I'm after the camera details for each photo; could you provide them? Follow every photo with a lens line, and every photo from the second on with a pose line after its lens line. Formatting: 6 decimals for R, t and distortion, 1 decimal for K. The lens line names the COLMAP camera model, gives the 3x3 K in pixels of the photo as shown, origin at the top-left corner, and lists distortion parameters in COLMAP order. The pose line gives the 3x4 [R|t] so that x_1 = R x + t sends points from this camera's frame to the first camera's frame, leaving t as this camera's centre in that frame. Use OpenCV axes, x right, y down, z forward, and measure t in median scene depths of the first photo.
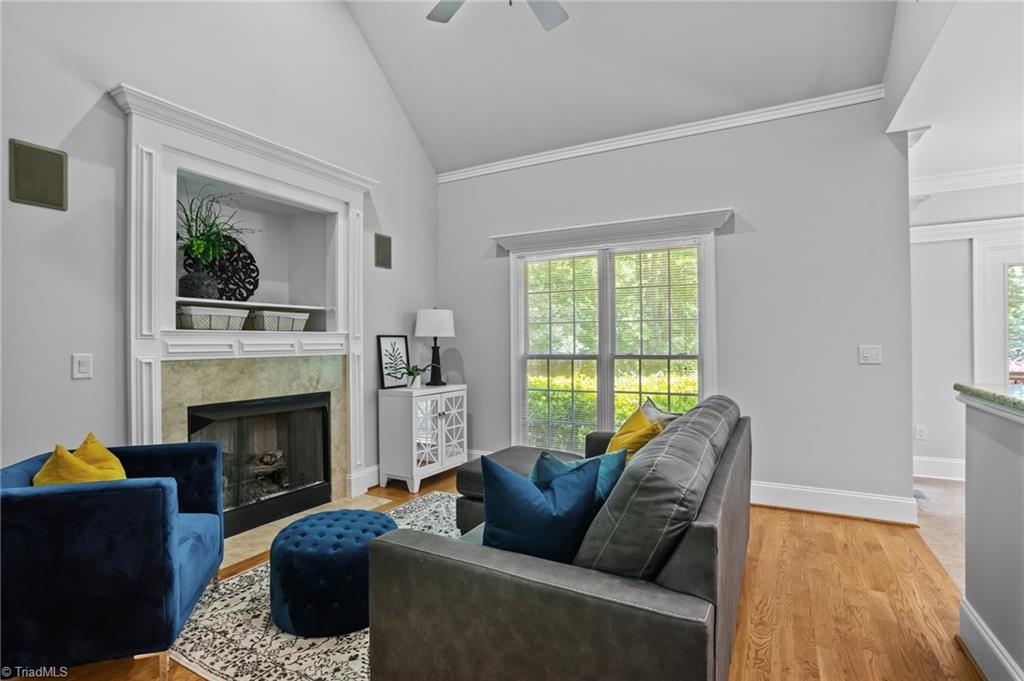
lens RADIAL K [[497.2, 0, 504.8], [0, 497.2, 338.0], [0, 0, 1]] dist [-0.058703, 0.027568]
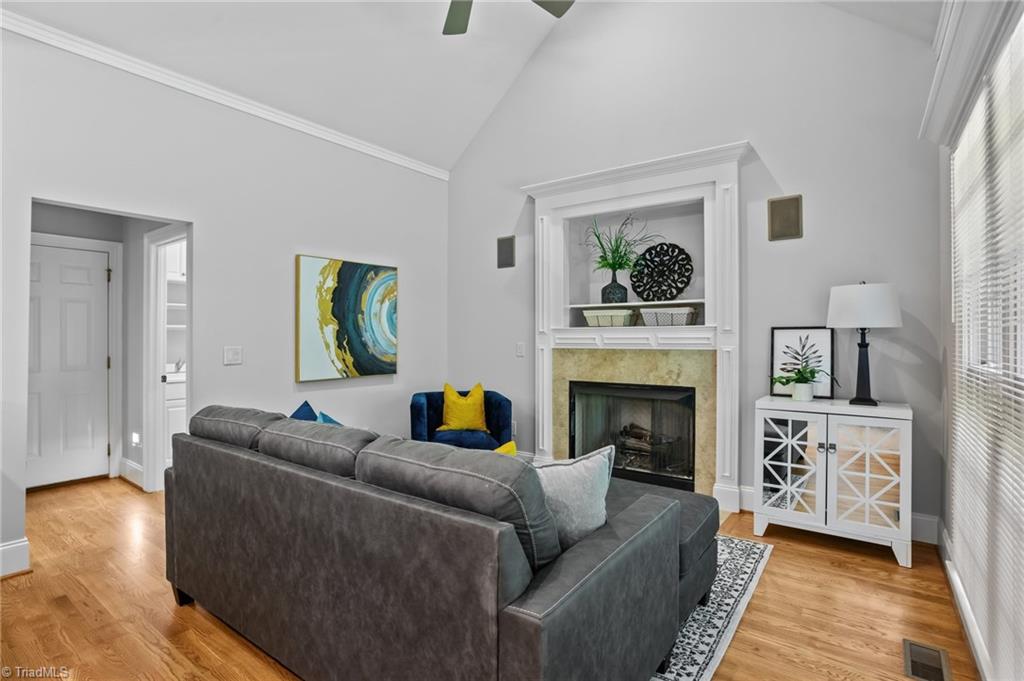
lens RADIAL K [[497.2, 0, 504.8], [0, 497.2, 338.0], [0, 0, 1]] dist [-0.058703, 0.027568]
pose [[-0.113131, 0.008467, -0.993544, 0.619713], [0.012307, 0.999899, 0.007120, 0.000744], [0.993504, -0.011422, -0.113224, 0.718653]]
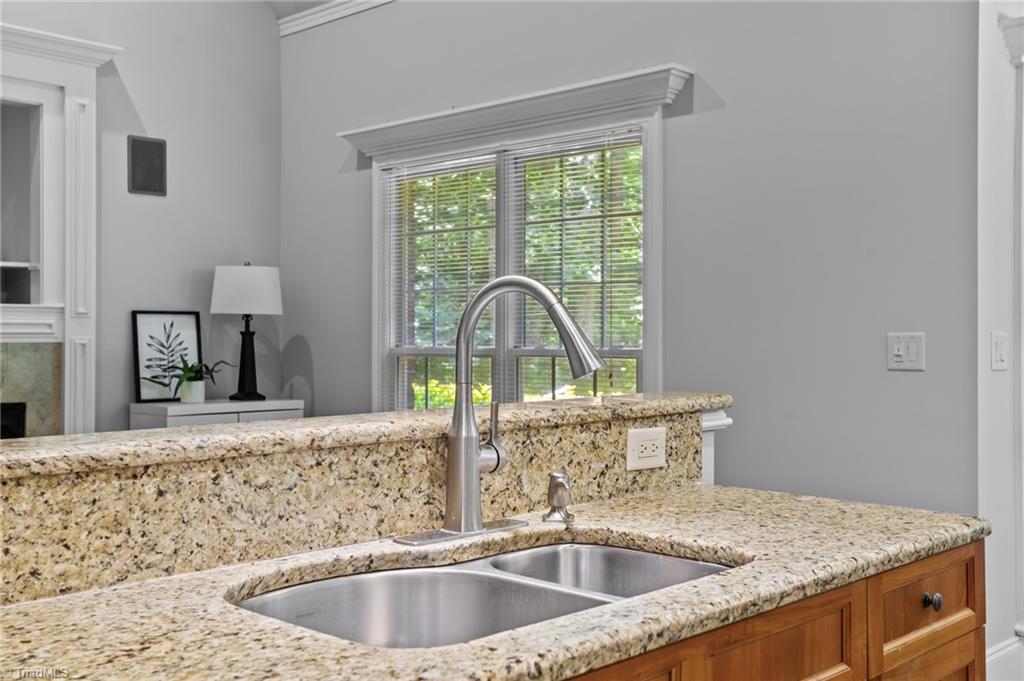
lens RADIAL K [[1078.4, 0, 508.4], [0, 1078.4, 326.7], [0, 0, 1]] dist [0.048876, -0.015949]
pose [[0.967024, 0.006575, -0.254600, 0.539045], [-0.006027, 0.999978, 0.002931, 0.007354], [0.254613, -0.001299, 0.967042, -0.133821]]
